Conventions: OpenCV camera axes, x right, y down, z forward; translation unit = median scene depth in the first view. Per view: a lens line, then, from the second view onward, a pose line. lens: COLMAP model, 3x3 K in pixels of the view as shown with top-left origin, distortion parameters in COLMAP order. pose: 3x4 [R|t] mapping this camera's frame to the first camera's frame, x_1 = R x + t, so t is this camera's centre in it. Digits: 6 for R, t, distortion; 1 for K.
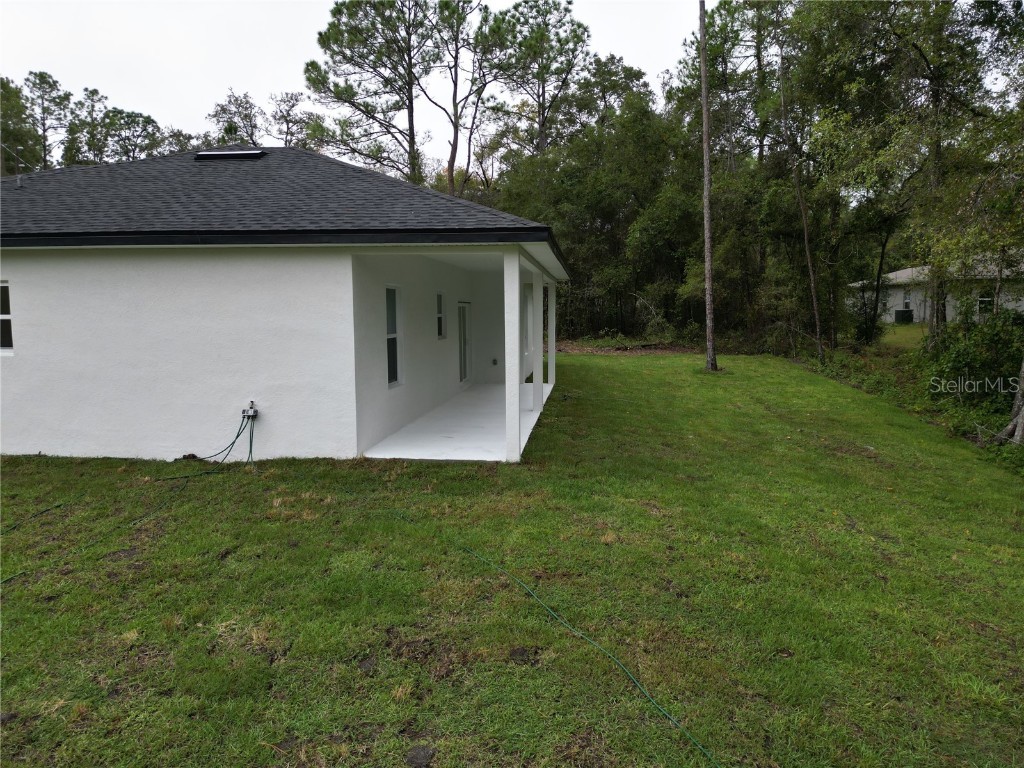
lens RADIAL K [[716.0, 0, 513.8], [0, 716.0, 381.9], [0, 0, 1]] dist [0.077794, -0.075661]
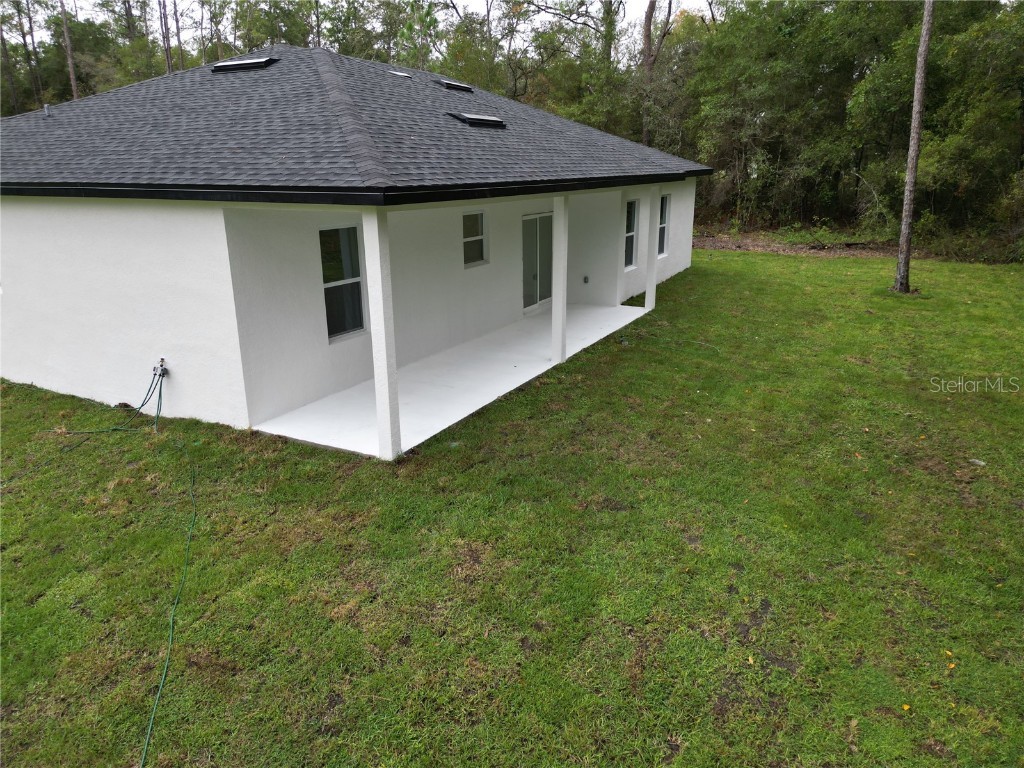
lens RADIAL K [[716.0, 0, 513.8], [0, 716.0, 381.9], [0, 0, 1]] dist [0.077794, -0.075661]
pose [[0.931318, 0.104367, -0.348934, 0.415333], [-0.035355, 0.979445, 0.198590, -0.150372], [0.362488, -0.172614, 0.915864, 0.264869]]
